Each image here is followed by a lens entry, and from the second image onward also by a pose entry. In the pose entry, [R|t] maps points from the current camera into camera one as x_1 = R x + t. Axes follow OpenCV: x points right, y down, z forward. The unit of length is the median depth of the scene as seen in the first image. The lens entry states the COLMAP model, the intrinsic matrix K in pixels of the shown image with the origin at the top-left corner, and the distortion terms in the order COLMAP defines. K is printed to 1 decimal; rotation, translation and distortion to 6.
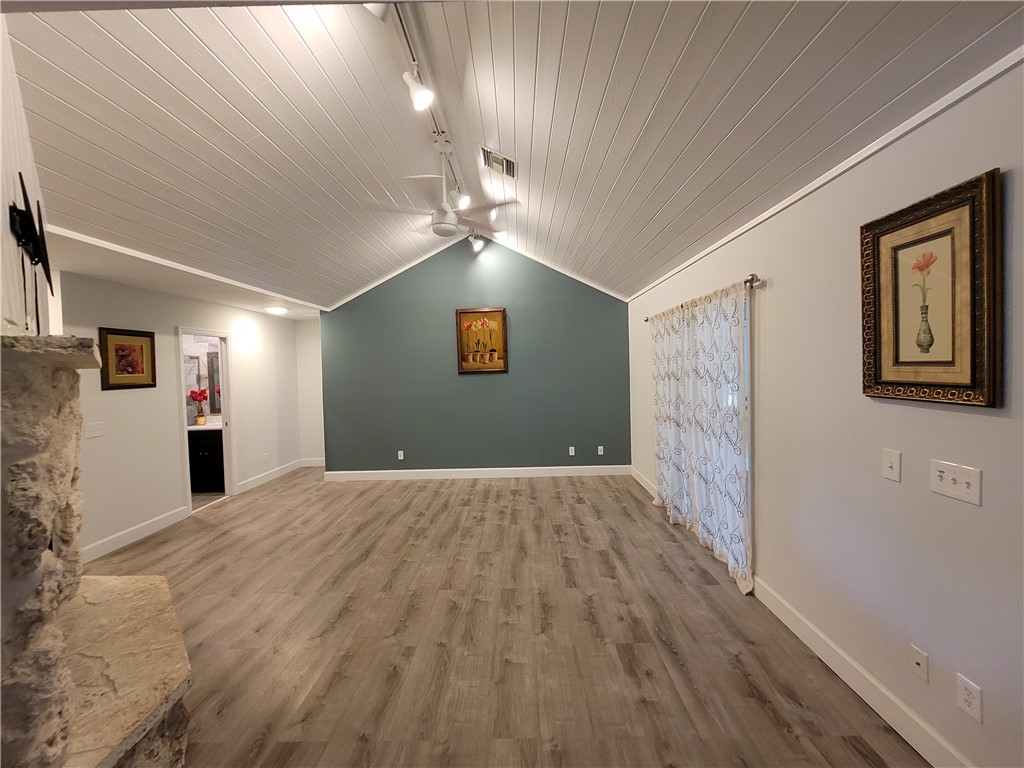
lens RADIAL K [[421.1, 0, 514.1], [0, 421.1, 383.5], [0, 0, 1]] dist [-0.003795, -0.000225]
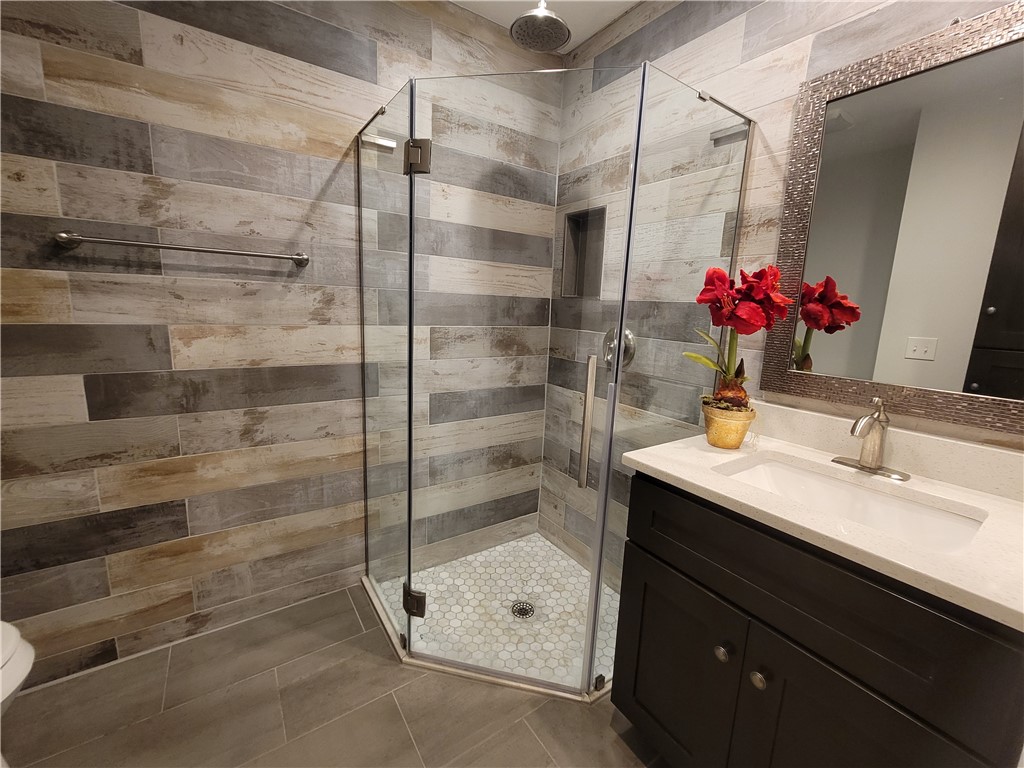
lens RADIAL K [[421.1, 0, 513.1], [0, 421.1, 381.0], [0, 0, 1]] dist [-0.003795, -0.000225]
pose [[0.578187, 0.203211, -0.790193, -0.967608], [-0.089897, 0.978457, 0.185849, 0.057494], [0.810936, -0.036419, 0.584000, 1.190020]]
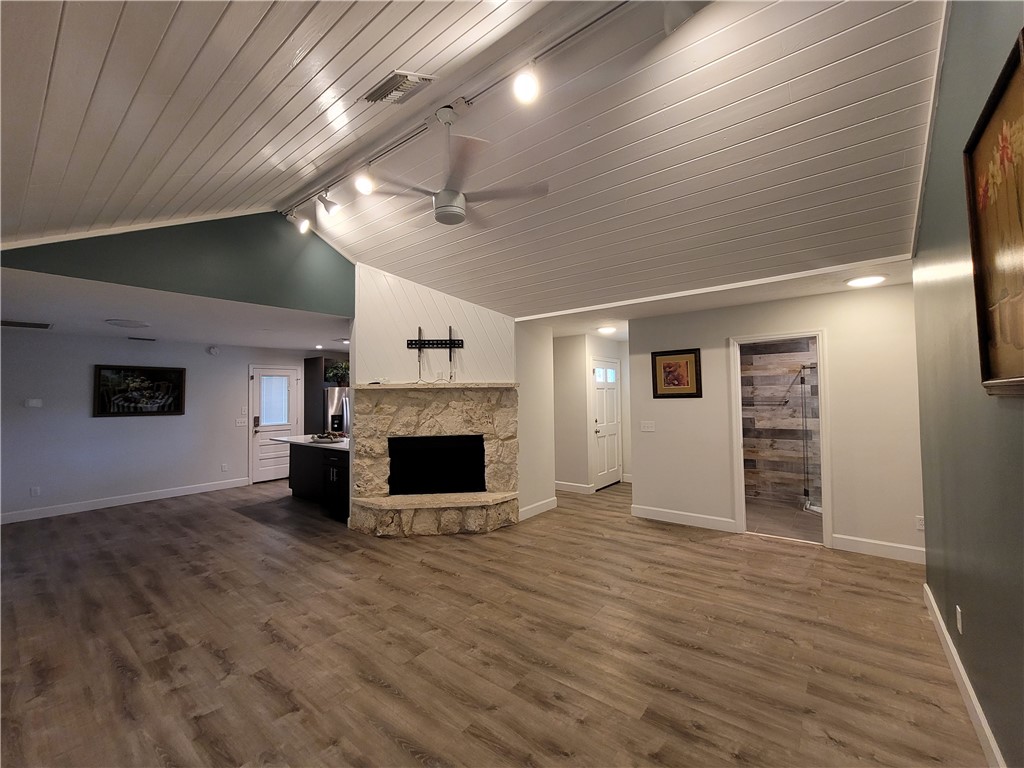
lens RADIAL K [[421.1, 0, 519.5], [0, 421.1, 378.2], [0, 0, 1]] dist [-0.003795, -0.000225]
pose [[-0.603605, 0.004953, -0.797268, 0.353506], [0.005237, 0.999984, 0.002247, -0.051834], [0.797267, -0.002819, -0.603621, 1.409052]]
